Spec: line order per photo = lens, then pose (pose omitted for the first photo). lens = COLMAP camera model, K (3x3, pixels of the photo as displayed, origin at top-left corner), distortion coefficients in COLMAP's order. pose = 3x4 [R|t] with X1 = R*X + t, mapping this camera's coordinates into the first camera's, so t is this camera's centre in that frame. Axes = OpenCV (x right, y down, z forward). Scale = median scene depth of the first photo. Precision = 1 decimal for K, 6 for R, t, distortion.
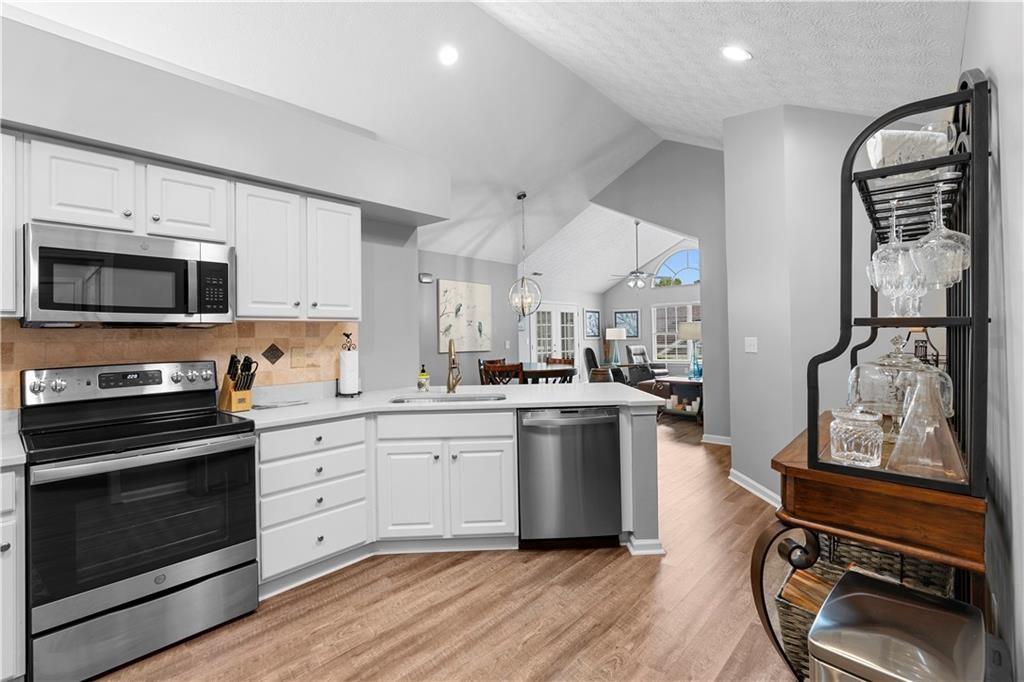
lens RADIAL K [[467.0, 0, 509.6], [0, 467.0, 337.9], [0, 0, 1]] dist [-0.003612, 0.000828]
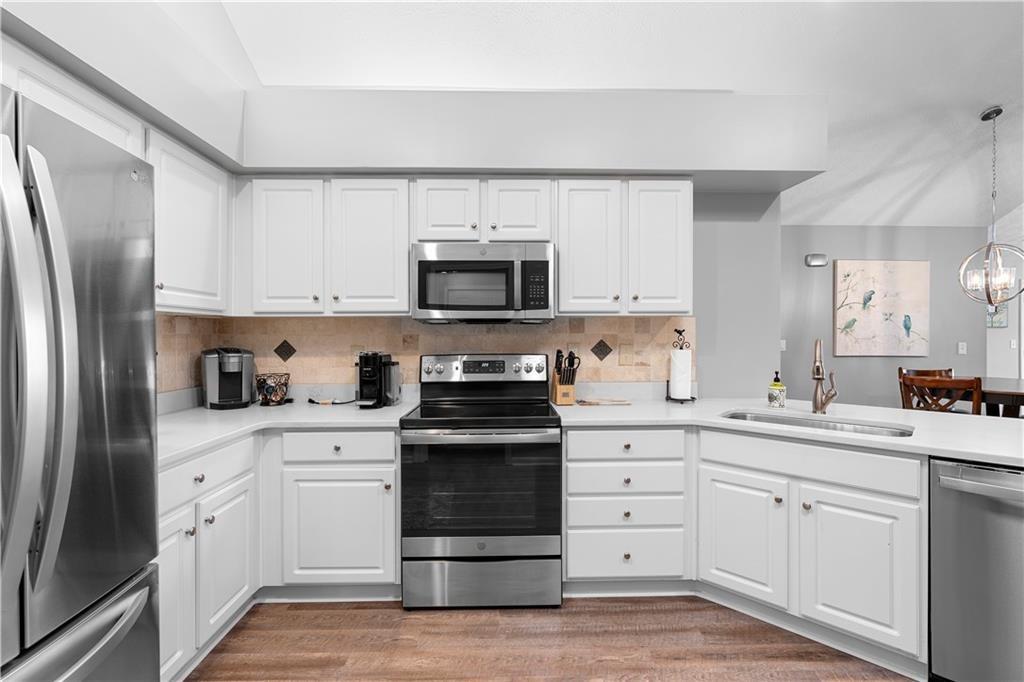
lens RADIAL K [[463.9, 0, 508.8], [0, 463.9, 341.3], [0, 0, 1]] dist [-0.013846, 0.005673]
pose [[0.689070, 0.024041, -0.724296, 0.067949], [-0.013273, 0.999701, 0.020555, -0.001327], [0.724573, -0.004550, 0.689183, 0.195596]]
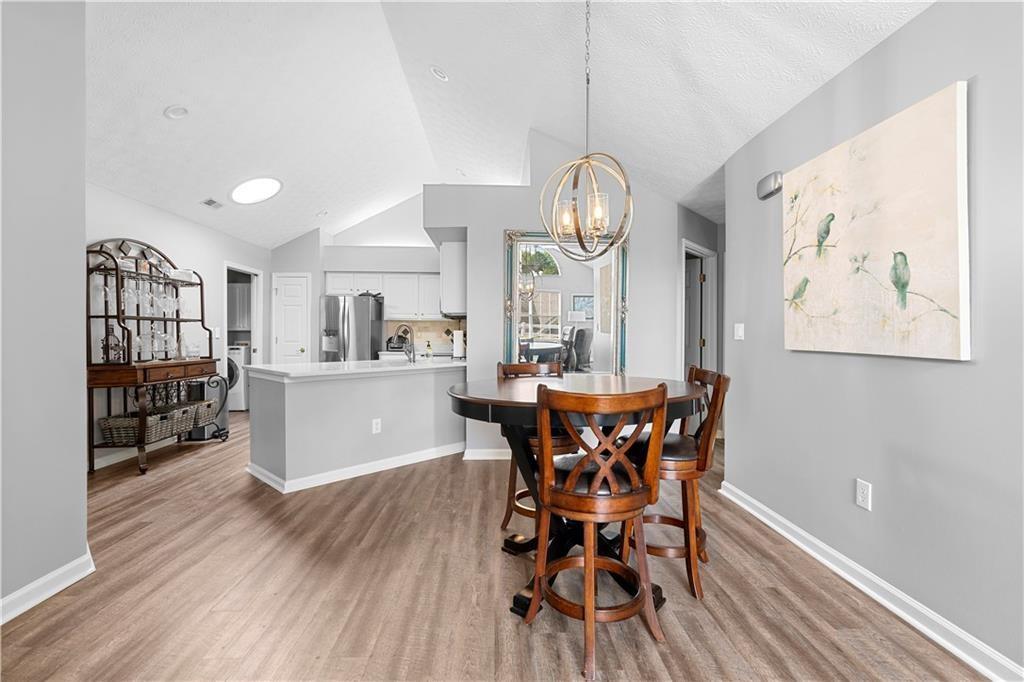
lens RADIAL K [[467.0, 0, 509.6], [0, 467.0, 337.9], [0, 0, 1]] dist [-0.003612, 0.000828]
pose [[-0.718896, 0.021169, -0.694795, 0.740080], [0.009334, 0.999740, 0.020803, 0.023105], [0.695055, 0.008470, -0.718907, 2.595709]]
